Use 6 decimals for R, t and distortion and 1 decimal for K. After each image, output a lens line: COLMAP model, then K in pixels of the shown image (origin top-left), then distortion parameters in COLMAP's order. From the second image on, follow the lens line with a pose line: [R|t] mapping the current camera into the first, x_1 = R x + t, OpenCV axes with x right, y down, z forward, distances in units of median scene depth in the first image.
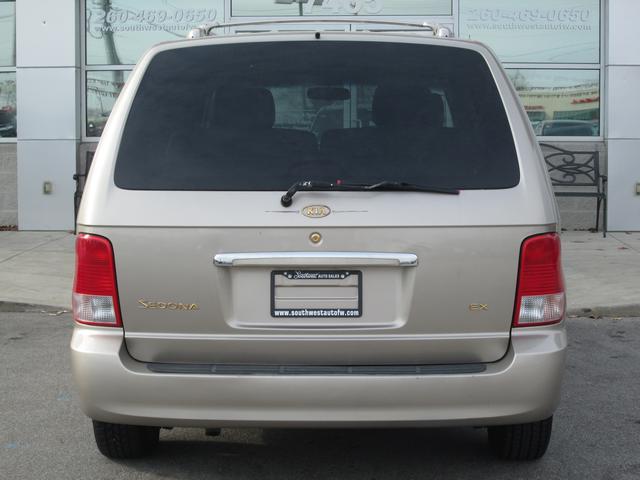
lens RADIAL K [[1398.3, 0, 320.0], [0, 1398.3, 240.0], [0, 0, 1]] dist [-0.196344, -0.010386]
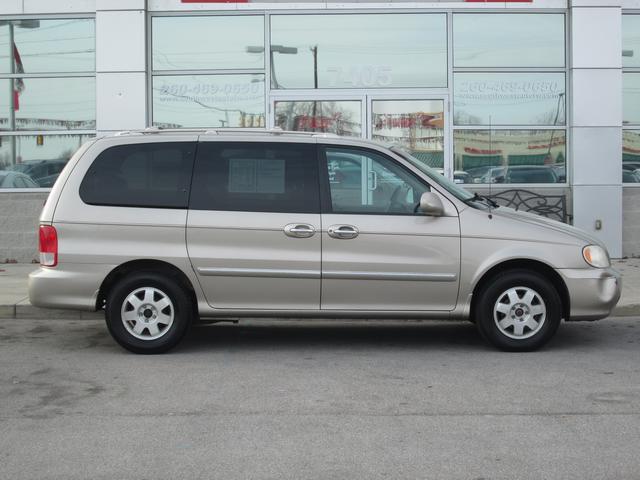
lens RADIAL K [[1398.3, 0, 320.0], [0, 1398.3, 240.0], [0, 0, 1]] dist [-0.196344, -0.010386]
pose [[0.999268, -0.009084, 0.037152, -0.068299], [0.010205, 0.999494, -0.030116, 0.012046], [-0.036860, 0.030473, 0.998856, -0.246393]]
